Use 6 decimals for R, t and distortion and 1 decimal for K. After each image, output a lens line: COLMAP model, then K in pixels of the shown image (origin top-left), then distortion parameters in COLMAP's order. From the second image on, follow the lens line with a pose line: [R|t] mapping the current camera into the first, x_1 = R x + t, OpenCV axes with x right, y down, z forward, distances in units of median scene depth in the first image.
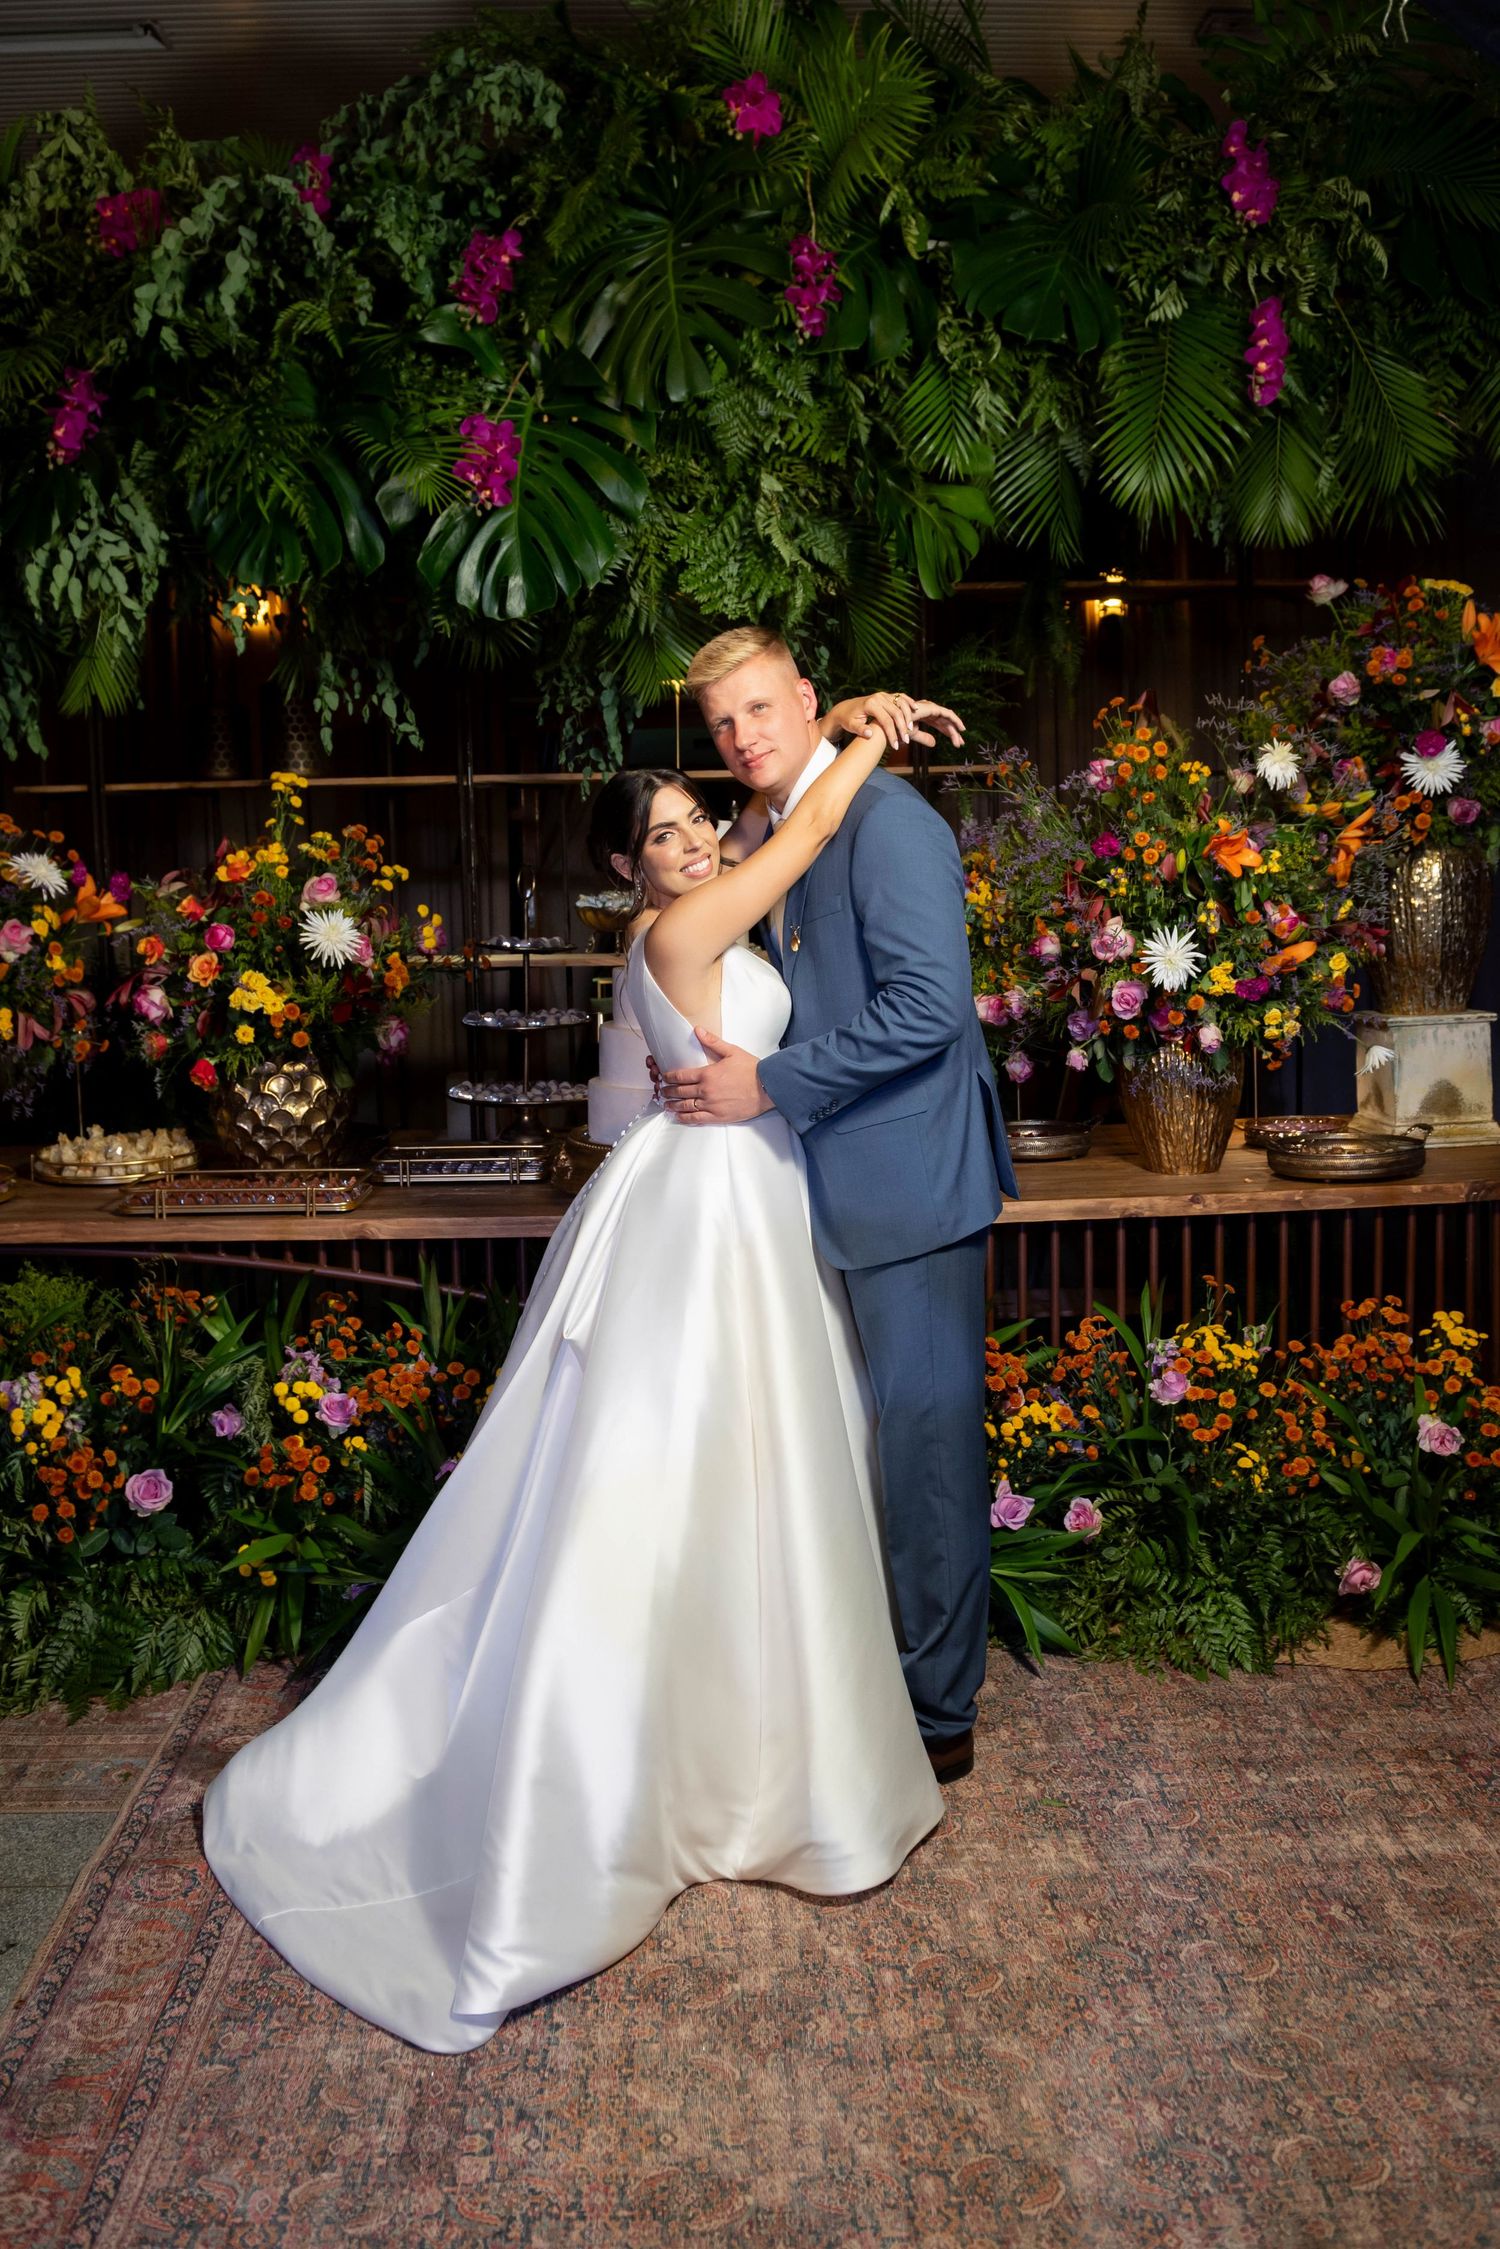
lens RADIAL K [[1767.1, 0, 734.3], [0, 1767.1, 990.7], [0, 0, 1]] dist [-0.050461, -0.006511]
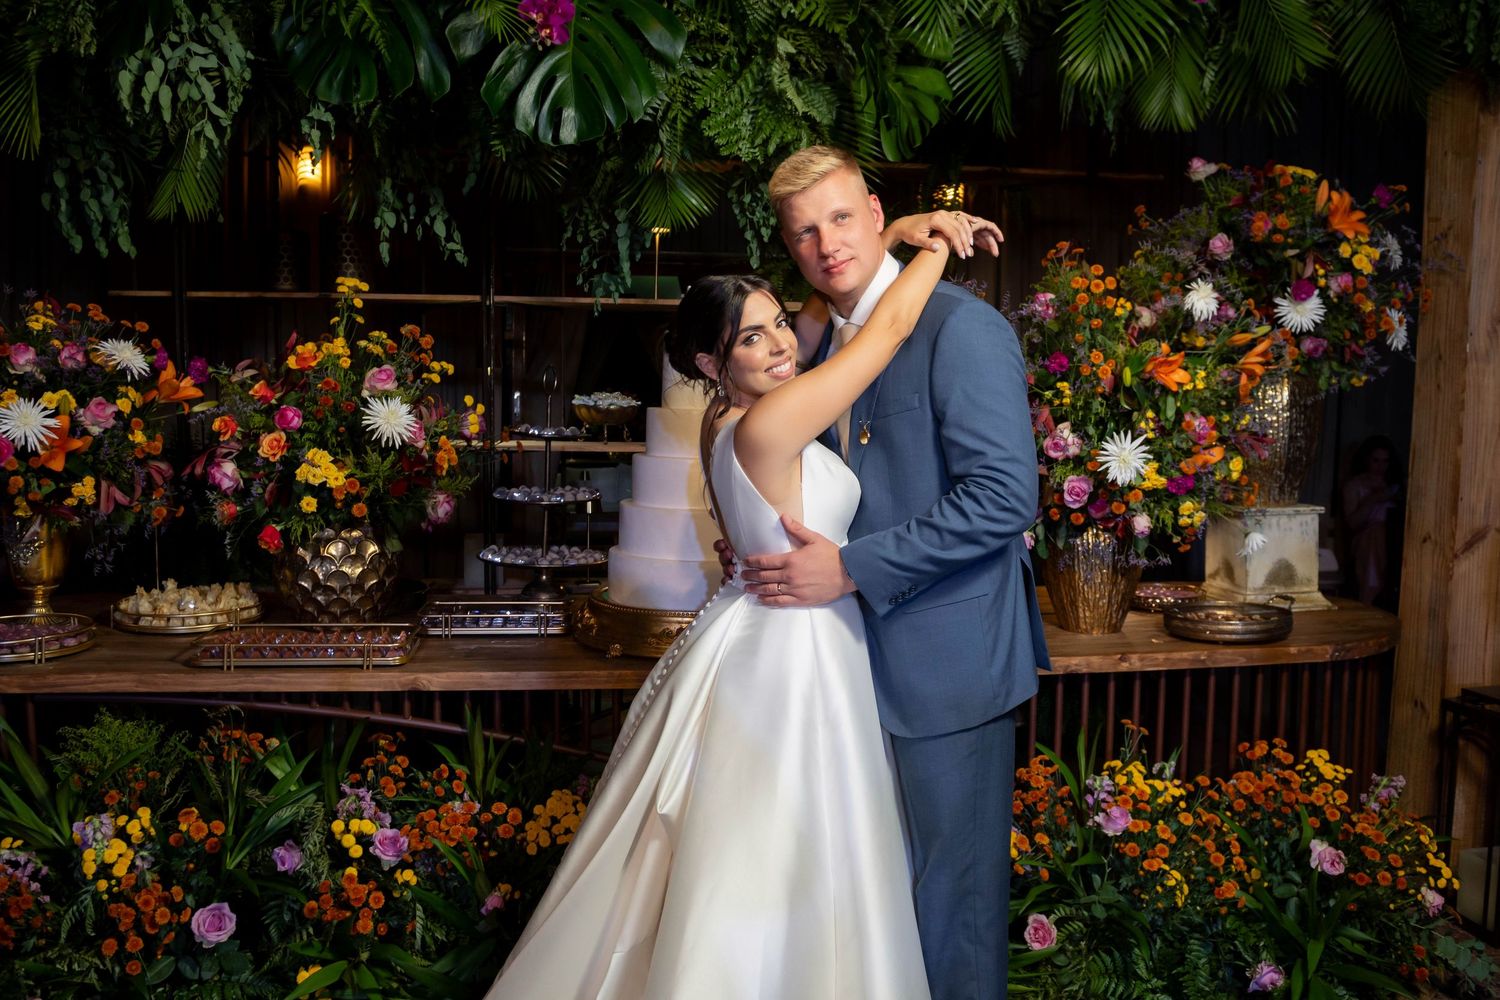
lens RADIAL K [[1178.6, 0, 753.0], [0, 1178.6, 462.6], [0, 0, 1]] dist [-0.050461, -0.006511]
pose [[0.993339, 0.024670, 0.112561, -0.083956], [-0.023856, 0.999679, -0.008574, -0.002626], [-0.112736, 0.005832, 0.993608, 0.232119]]
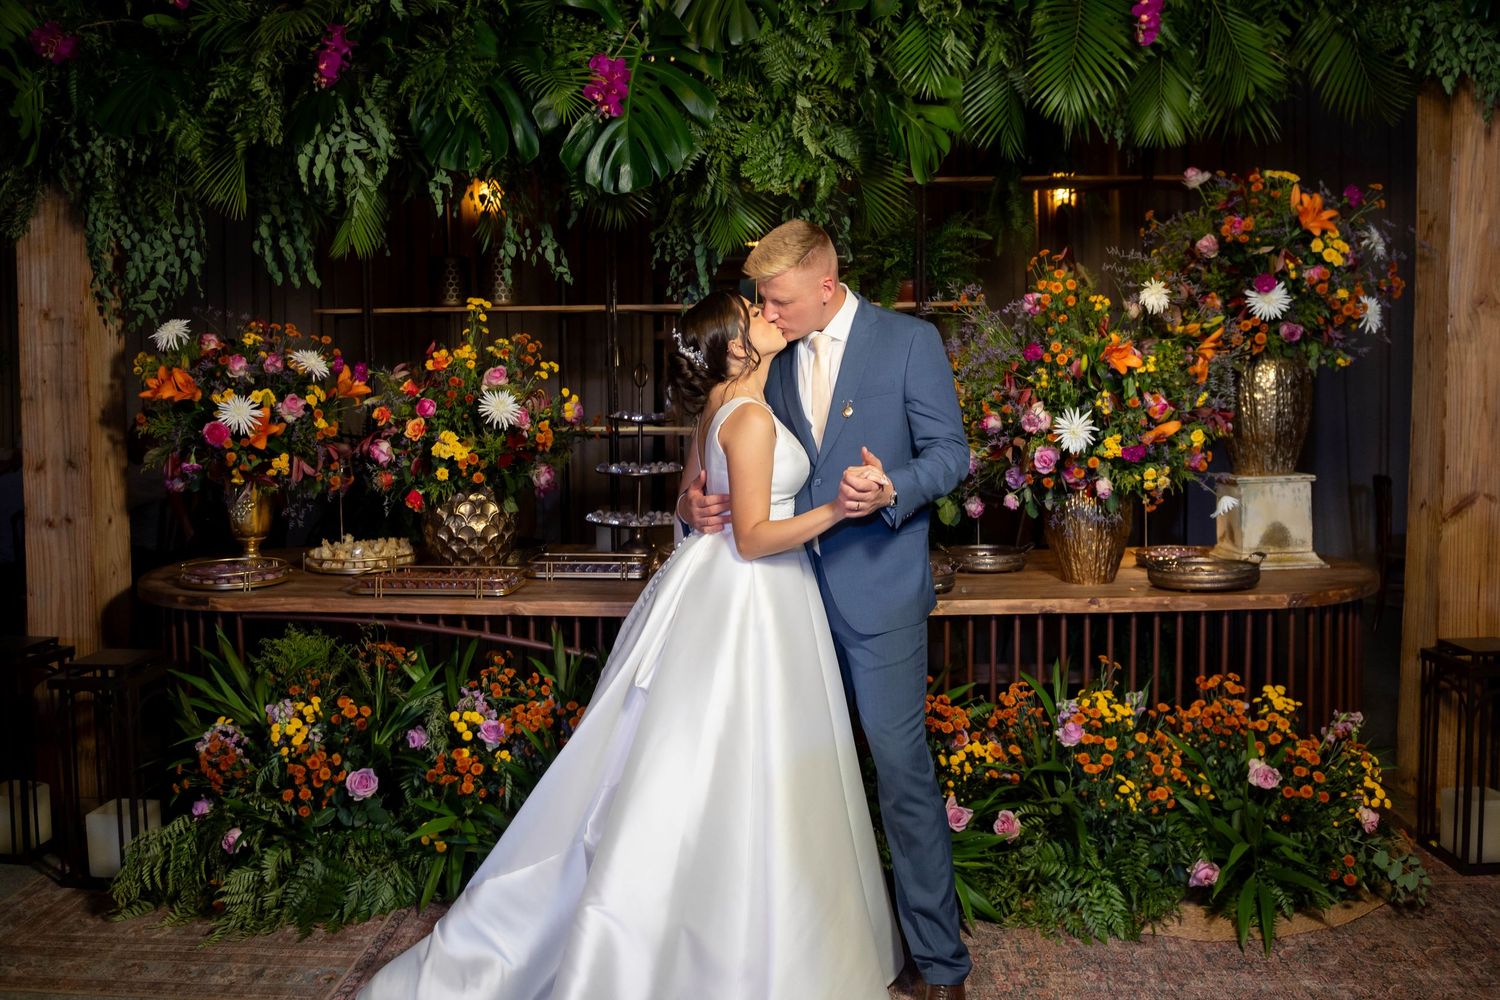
lens RADIAL K [[1172.8, 0, 759.6], [0, 1172.8, 429.0], [0, 0, 1]] dist [-0.049900, -0.007857]
pose [[0.997977, 0.015573, -0.061645, 0.049869], [-0.017232, 0.999501, -0.026466, 0.009097], [0.061202, 0.027475, 0.997747, 0.040643]]
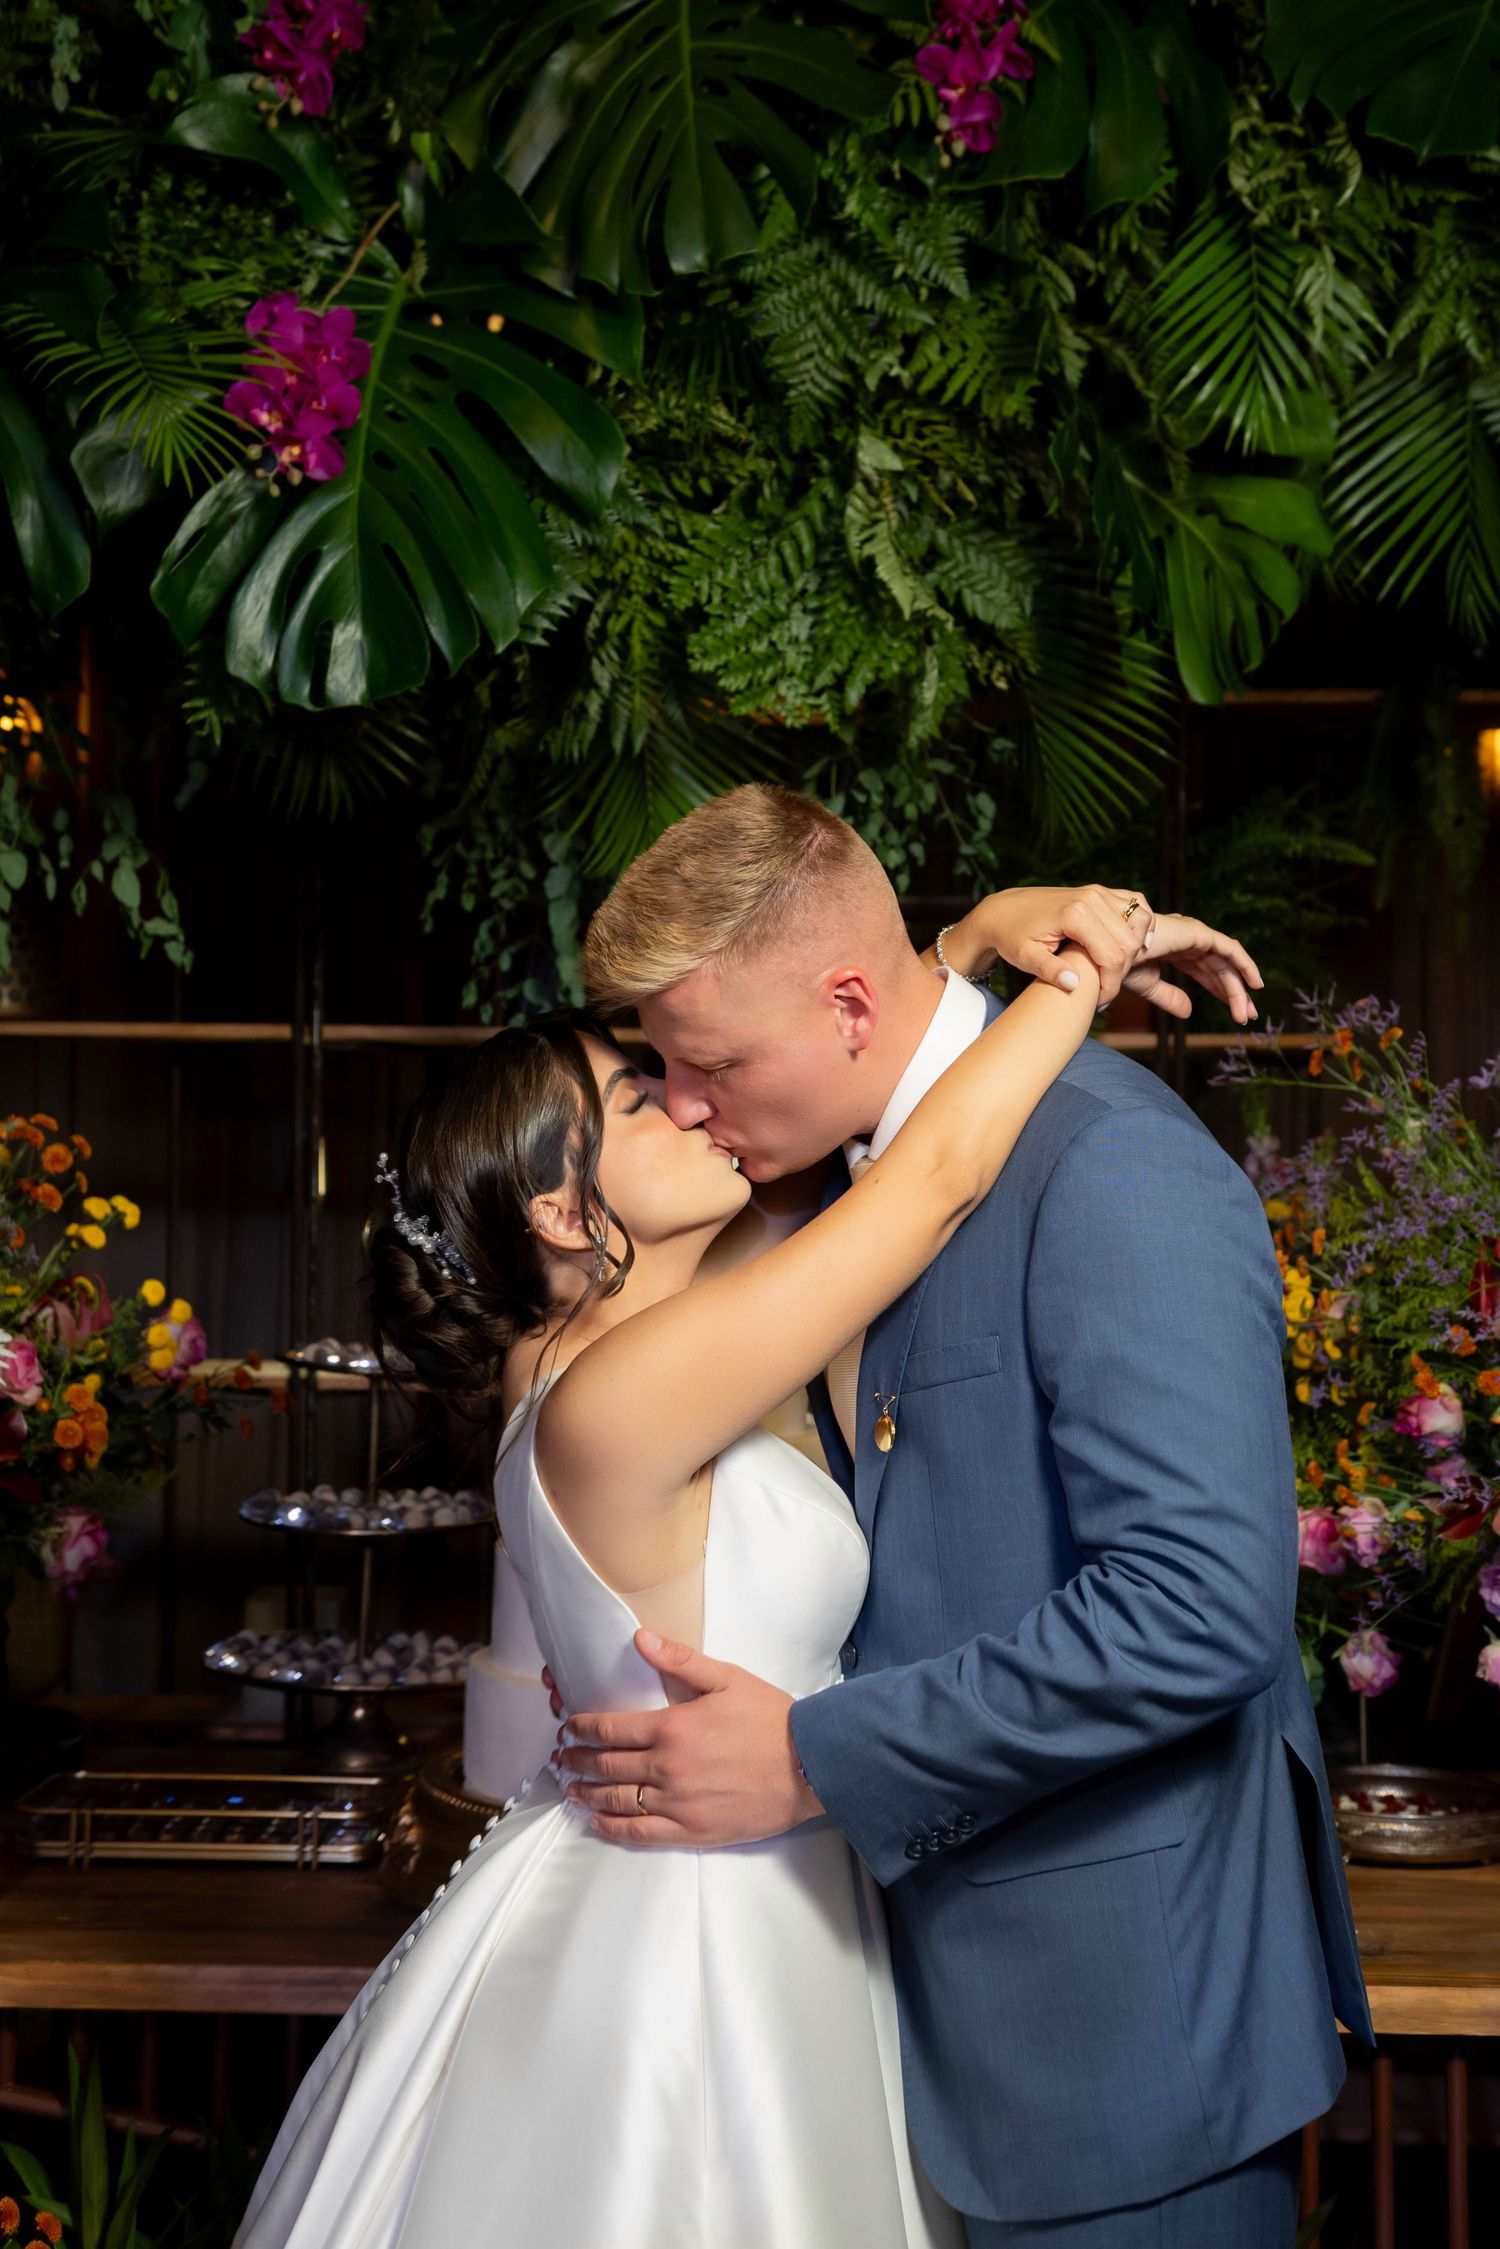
lens RADIAL K [[2856.6, 0, 705.7], [0, 2856.6, 1067.5], [0, 0, 1]] dist [0.079247, 0.052589]
pose [[0.997919, 0.030330, -0.056905, 0.024022], [-0.036479, 0.993225, -0.110337, -0.027150], [0.053173, 0.112183, 0.992264, 0.222449]]
